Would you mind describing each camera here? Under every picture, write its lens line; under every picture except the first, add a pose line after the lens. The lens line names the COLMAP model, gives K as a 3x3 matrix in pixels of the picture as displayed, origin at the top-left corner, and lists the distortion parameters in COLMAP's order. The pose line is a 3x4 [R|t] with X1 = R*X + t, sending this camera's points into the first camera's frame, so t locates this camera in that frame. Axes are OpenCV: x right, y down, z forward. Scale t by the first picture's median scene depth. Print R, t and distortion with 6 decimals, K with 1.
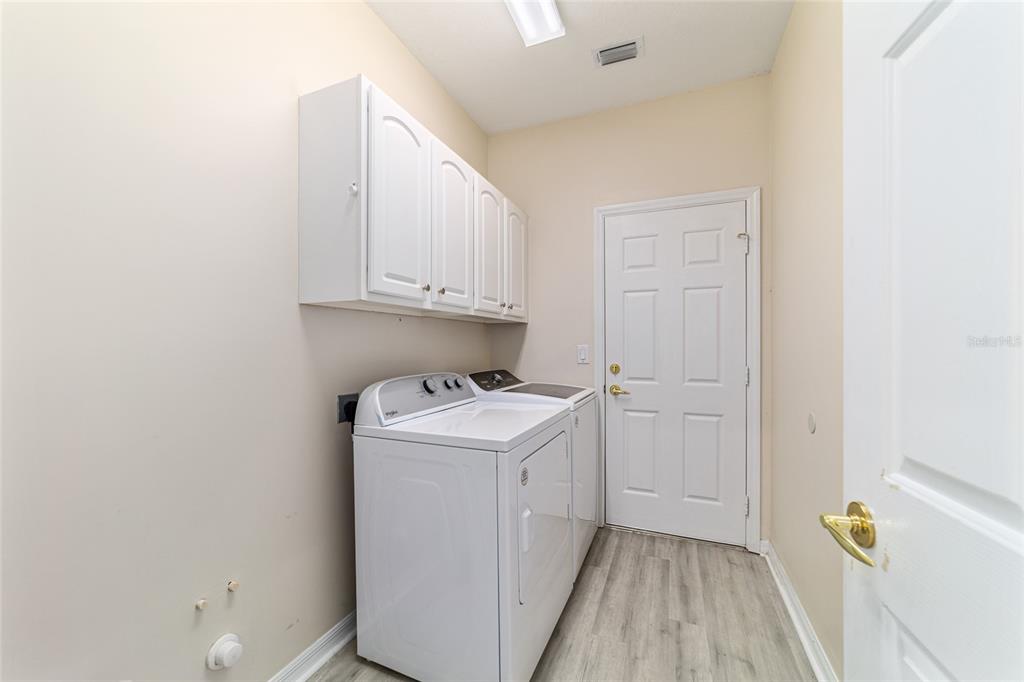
lens RADIAL K [[392.8, 0, 512.2], [0, 392.8, 343.5], [0, 0, 1]] dist [-0.012880, 0.006656]
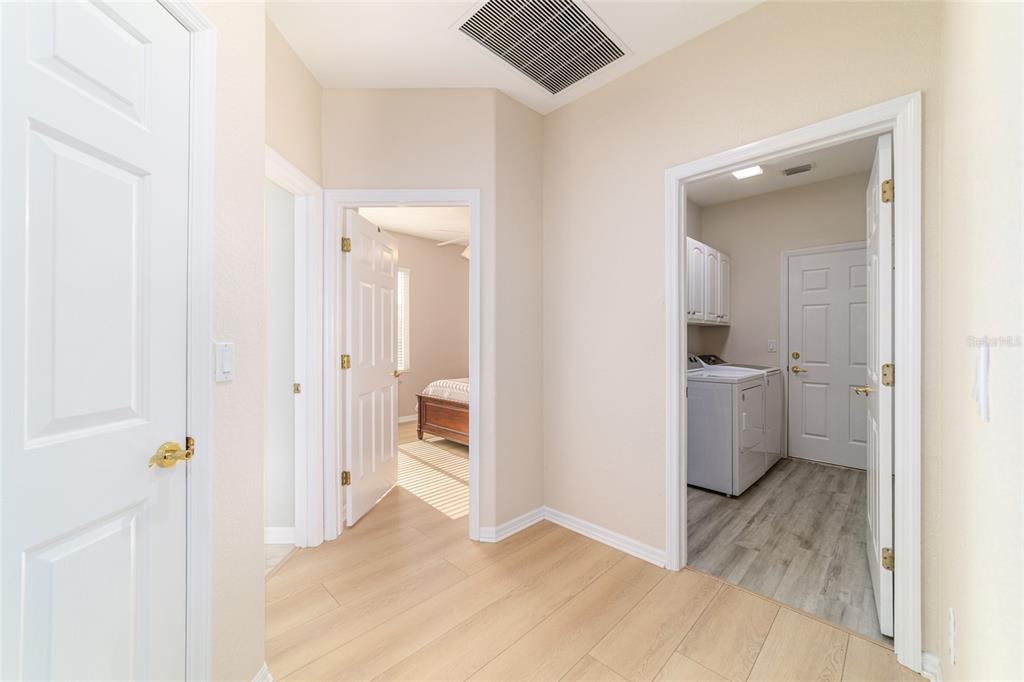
lens RADIAL K [[392.8, 0, 513.3], [0, 392.8, 338.8], [0, 0, 1]] dist [-0.012880, 0.006656]
pose [[0.923670, 0.006030, -0.383142, -0.184413], [-0.005040, 0.999981, 0.003588, -0.001047], [0.383157, -0.001383, 0.923682, -0.887614]]
